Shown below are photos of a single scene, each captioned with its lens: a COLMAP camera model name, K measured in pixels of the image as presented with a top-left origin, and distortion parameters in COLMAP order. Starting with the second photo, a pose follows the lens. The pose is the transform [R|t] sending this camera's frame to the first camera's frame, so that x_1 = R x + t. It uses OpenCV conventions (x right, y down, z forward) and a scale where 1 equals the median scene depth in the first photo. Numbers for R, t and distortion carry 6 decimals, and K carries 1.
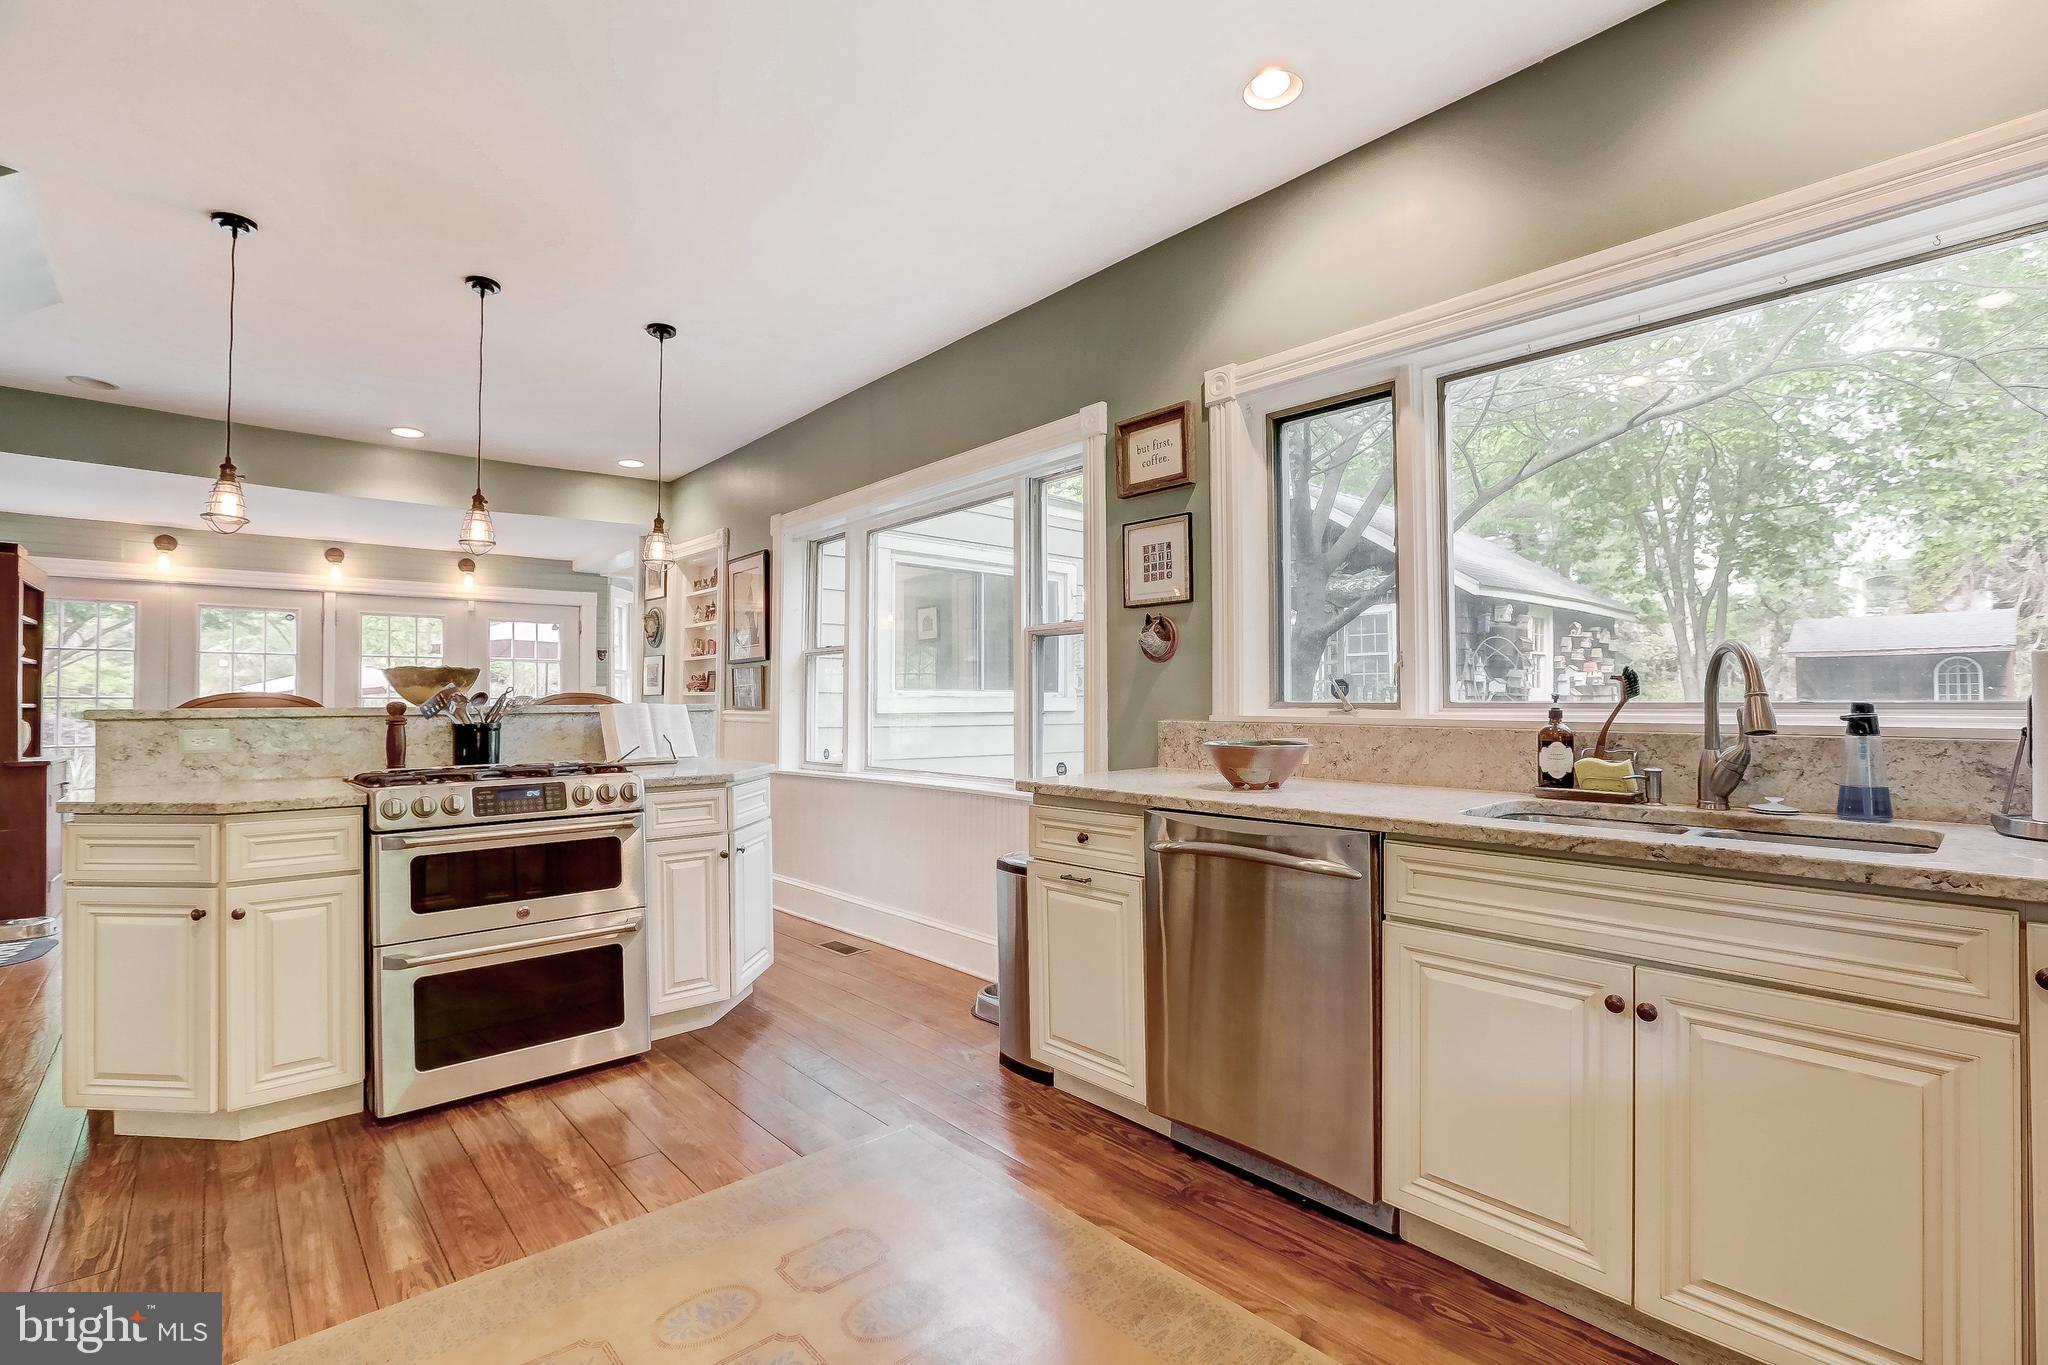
lens RADIAL K [[949.2, 0, 1009.5], [0, 949.2, 680.3], [0, 0, 1]] dist [-0.028274, 0.007522]
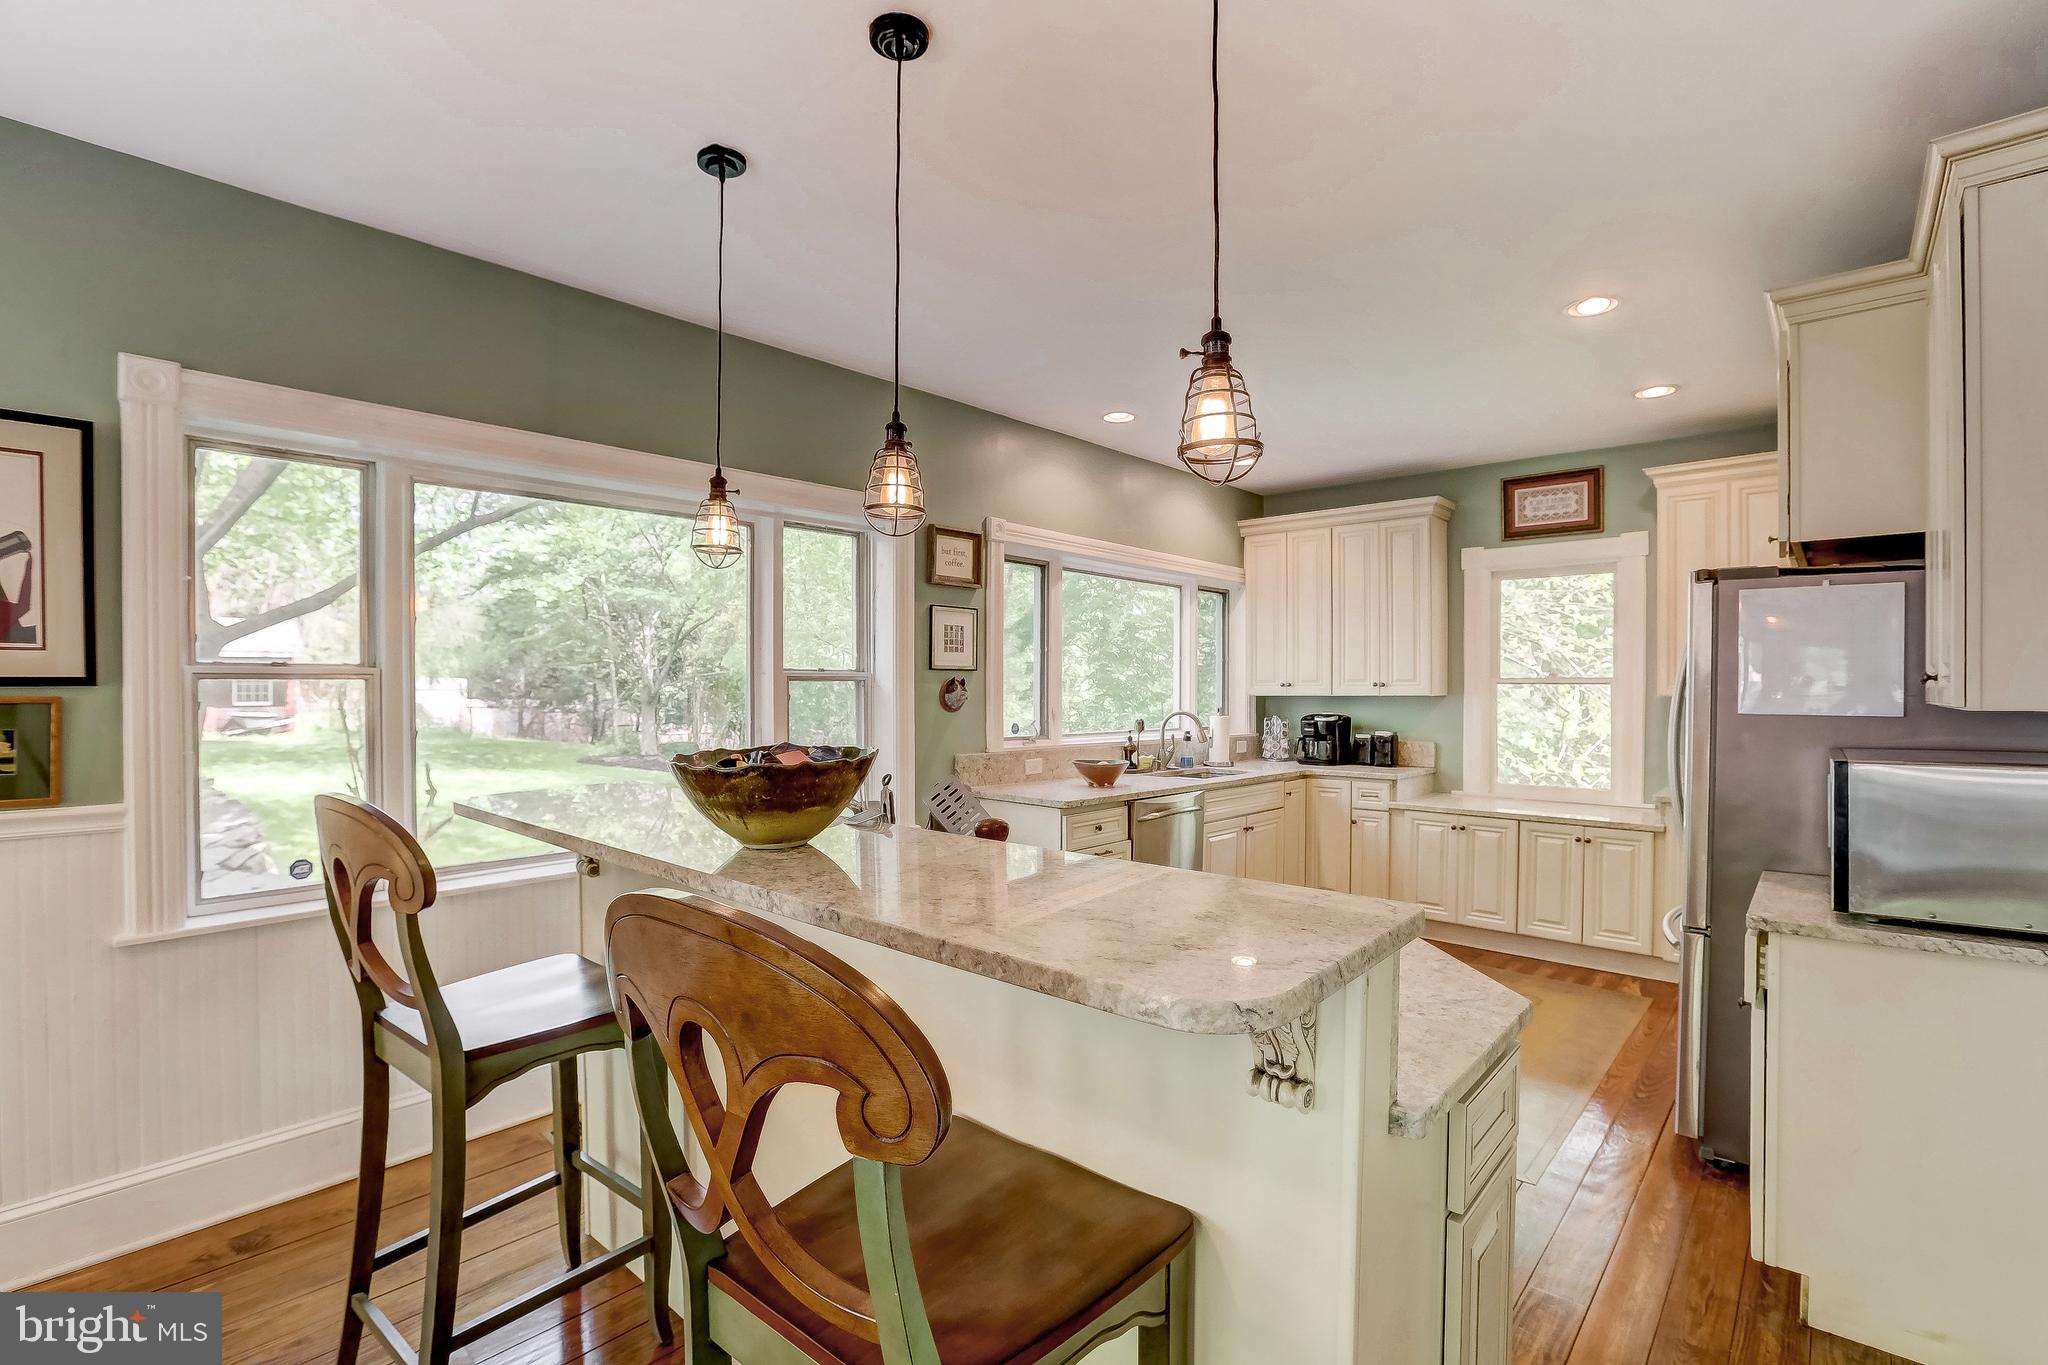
lens RADIAL K [[949.2, 0, 1031.7], [0, 949.2, 686.6], [0, 0, 1]] dist [-0.028274, 0.007522]
pose [[-0.131058, 0.006711, 0.991352, -1.237665], [-0.025413, 0.999626, -0.010127, -0.045204], [-0.991049, -0.026520, -0.130839, 1.087437]]
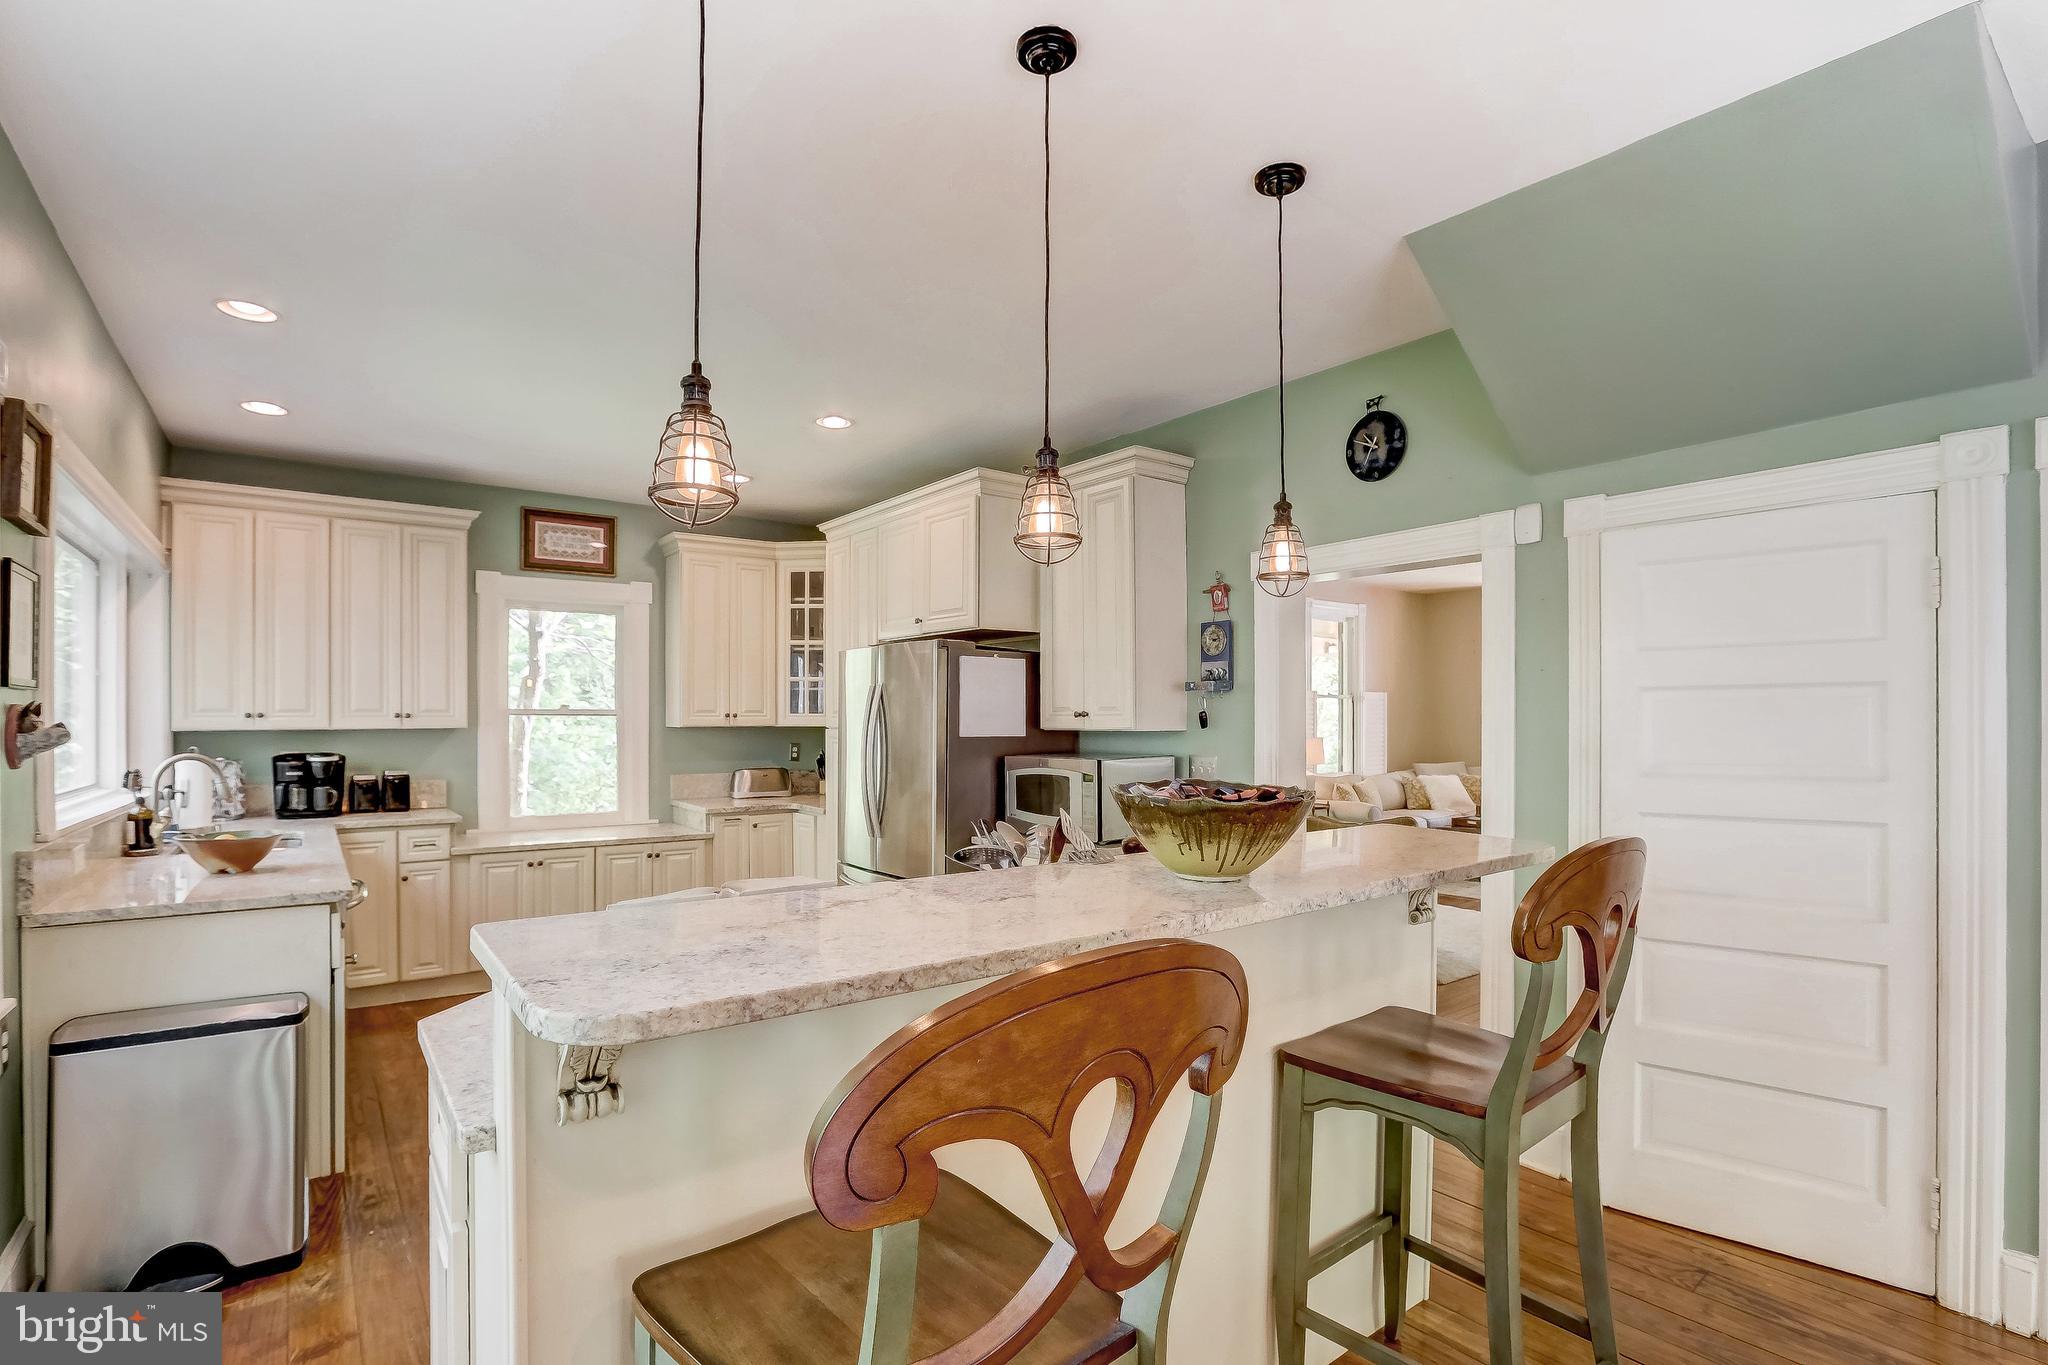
lens RADIAL K [[949.2, 0, 987.1], [0, 949.2, 713.4], [0, 0, 1]] dist [-0.028274, 0.007522]
pose [[-0.996267, 0.005277, 0.086160, -0.596408], [0.002849, 0.999596, -0.028288, -0.041212], [-0.086274, -0.027937, -0.995880, 1.650808]]
